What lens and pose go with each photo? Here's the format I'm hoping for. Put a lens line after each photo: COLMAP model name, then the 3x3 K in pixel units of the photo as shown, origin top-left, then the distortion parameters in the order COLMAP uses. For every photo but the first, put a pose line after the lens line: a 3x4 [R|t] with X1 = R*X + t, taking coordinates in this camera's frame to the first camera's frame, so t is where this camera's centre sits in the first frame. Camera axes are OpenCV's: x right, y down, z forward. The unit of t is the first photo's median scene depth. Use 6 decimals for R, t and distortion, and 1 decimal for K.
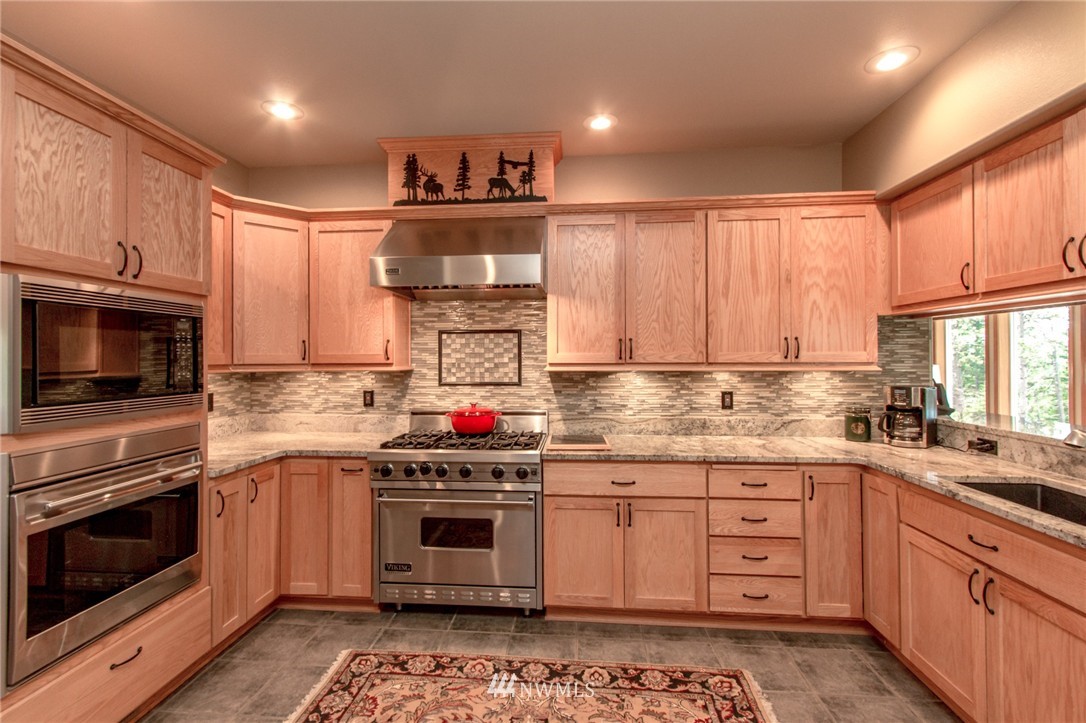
lens RADIAL K [[503.1, 0, 541.6], [0, 503.1, 359.0], [0, 0, 1]] dist [0.004202, 0.000529]
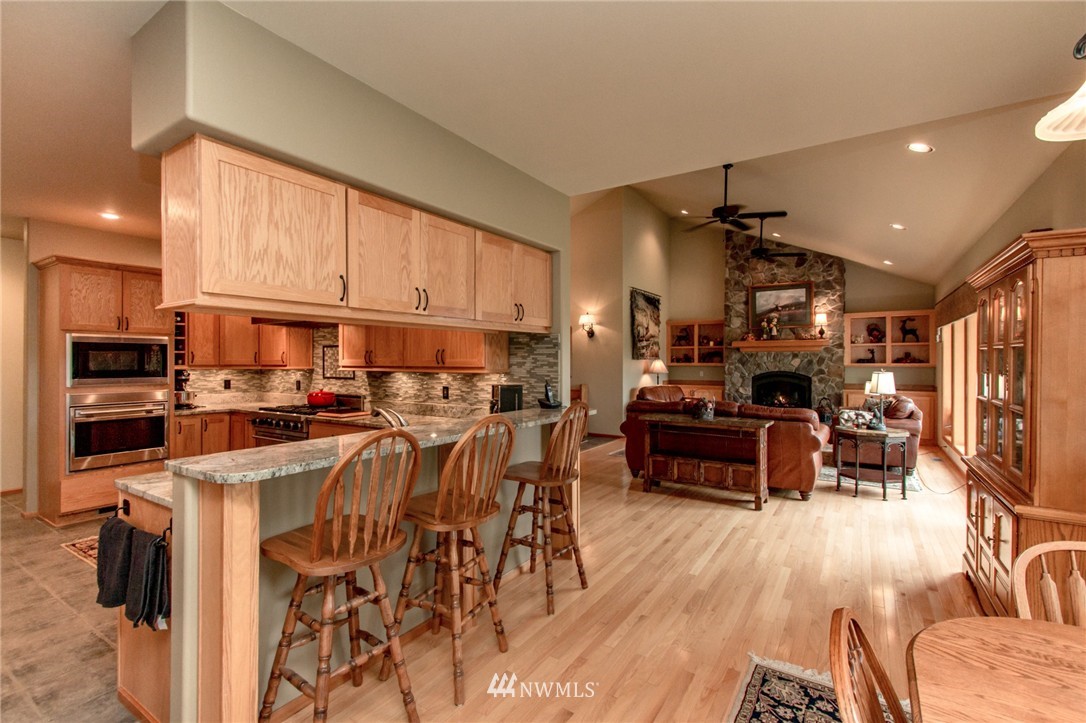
lens RADIAL K [[503.1, 0, 538.6], [0, 503.1, 360.5], [0, 0, 1]] dist [0.004202, 0.000529]
pose [[0.879384, 0.004257, -0.476094, 1.276478], [-0.004952, 0.999988, -0.000204, -0.010611], [0.476087, 0.002537, 0.879395, -0.134239]]
